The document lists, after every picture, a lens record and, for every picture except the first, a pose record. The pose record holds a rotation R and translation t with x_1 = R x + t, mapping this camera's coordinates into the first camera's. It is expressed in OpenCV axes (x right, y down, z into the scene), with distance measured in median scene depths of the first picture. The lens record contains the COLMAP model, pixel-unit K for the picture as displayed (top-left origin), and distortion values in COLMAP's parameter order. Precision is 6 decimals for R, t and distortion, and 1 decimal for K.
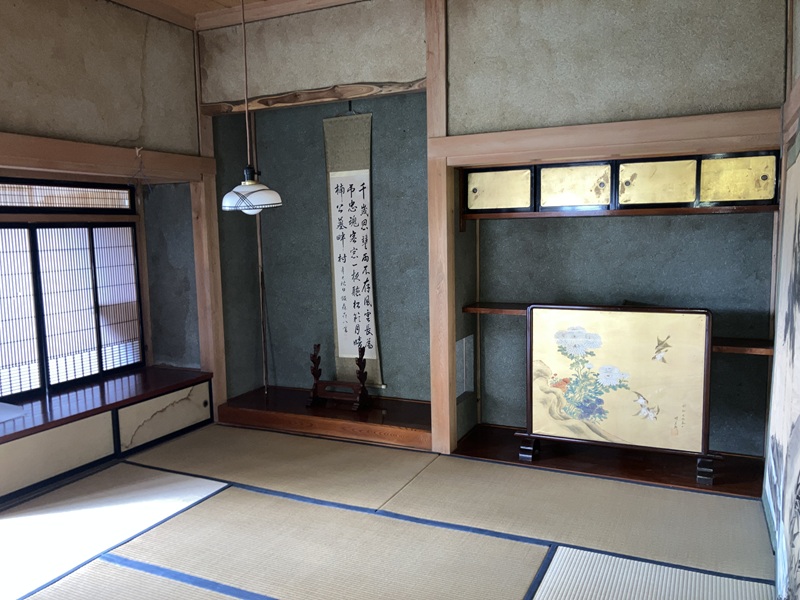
lens RADIAL K [[660.4, 0, 391.6], [0, 660.4, 292.6], [0, 0, 1]] dist [0.017834, -0.008194]
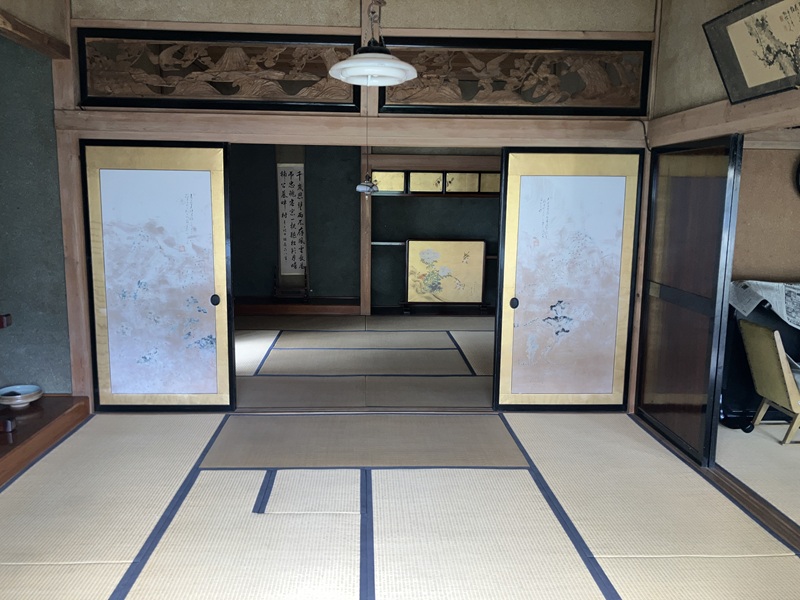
lens RADIAL K [[660.4, 0, 404.6], [0, 660.4, 295.7], [0, 0, 1]] dist [0.017834, -0.008194]
pose [[0.862241, -0.041279, 0.504813, -0.688026], [0.016476, 0.998432, 0.053502, 0.069302], [-0.506230, -0.037814, 0.861569, -0.629038]]
